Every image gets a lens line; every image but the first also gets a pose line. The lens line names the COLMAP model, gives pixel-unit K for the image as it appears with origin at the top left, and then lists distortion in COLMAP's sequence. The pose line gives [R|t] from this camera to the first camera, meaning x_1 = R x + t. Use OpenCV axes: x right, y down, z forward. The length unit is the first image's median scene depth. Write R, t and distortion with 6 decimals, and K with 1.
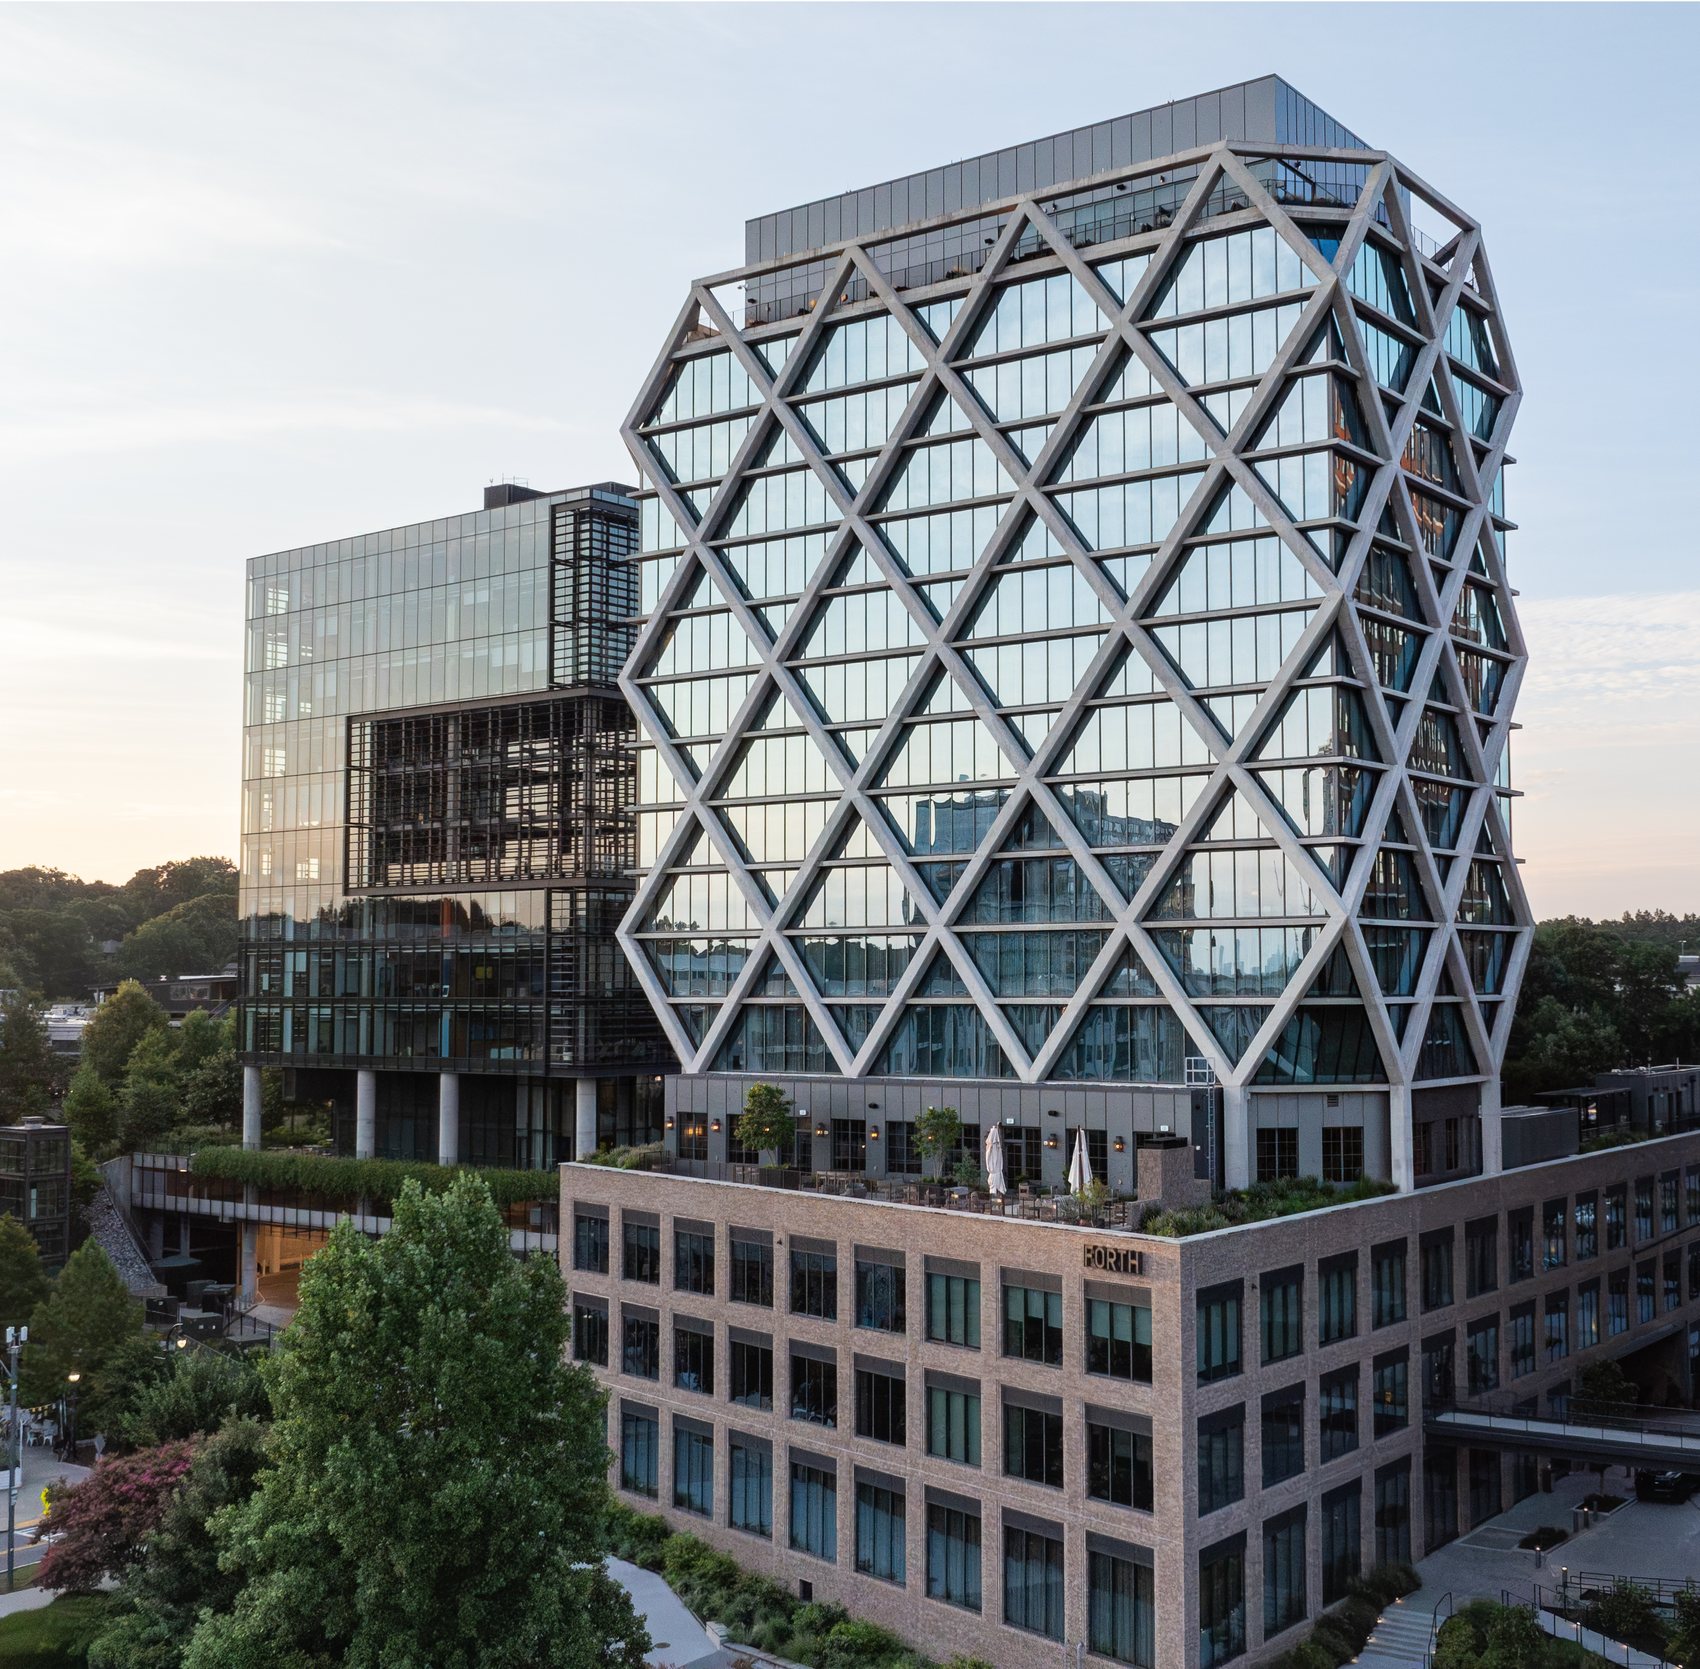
lens RADIAL K [[2150.4, 0, 850.0], [0, 2150.4, 834.5], [0, 0, 1]] dist [-0.015062, -0.020384]
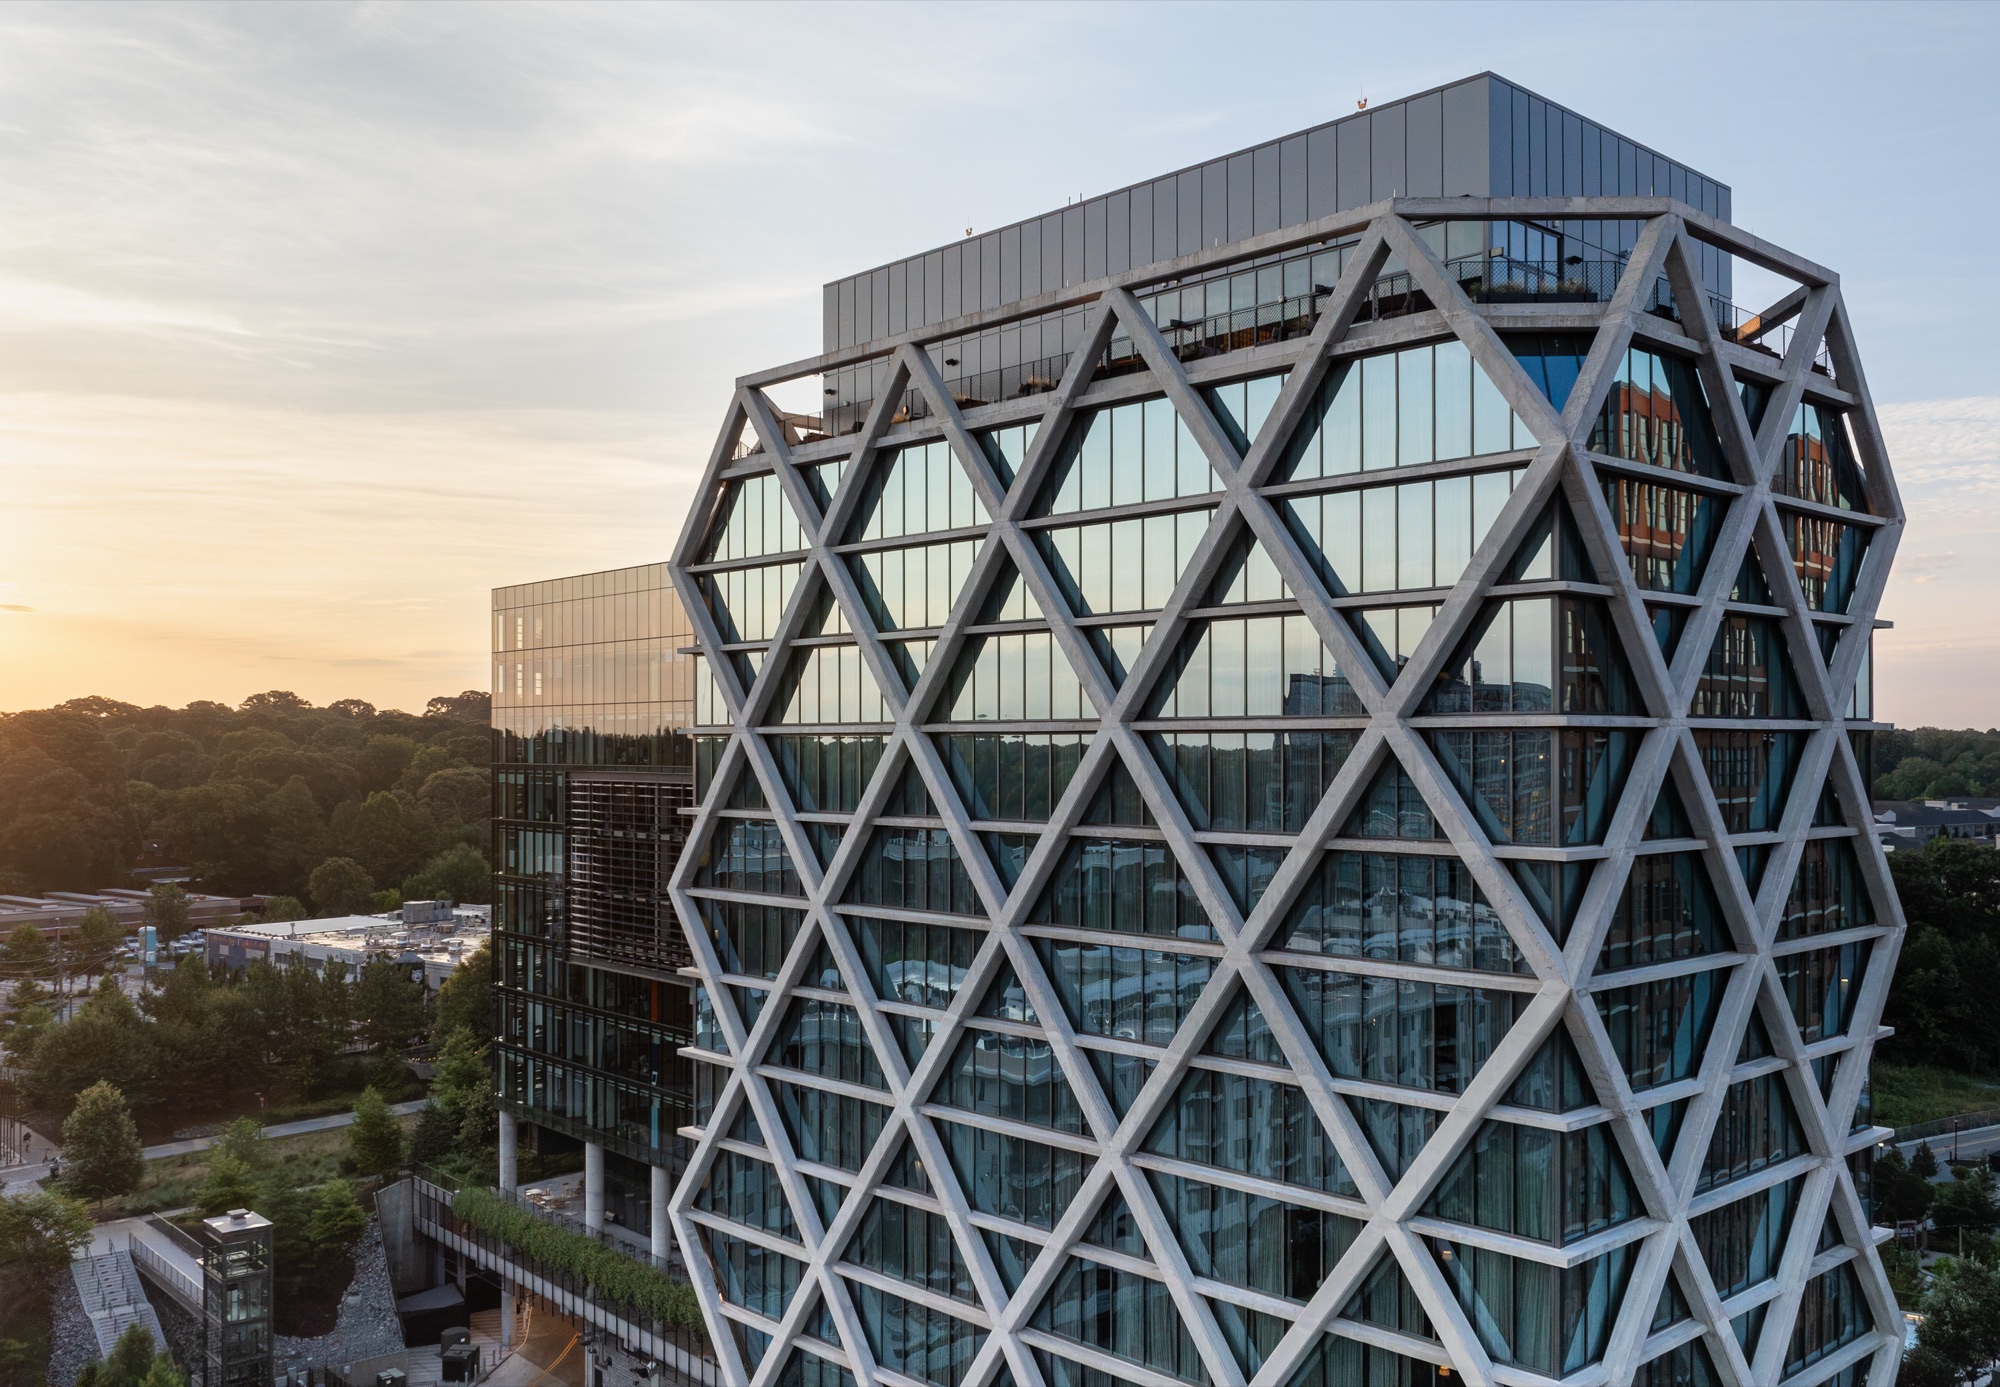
lens RADIAL K [[1712.0, 0, 1000.0], [0, 1712.0, 693.5], [0, 0, 1]] dist [-0.002214, 0.001059]
pose [[0.983773, -0.004411, -0.179365, 0.142408], [0.013358, 0.998724, 0.048704, -0.194223], [0.178921, -0.050310, 0.982576, 0.458052]]
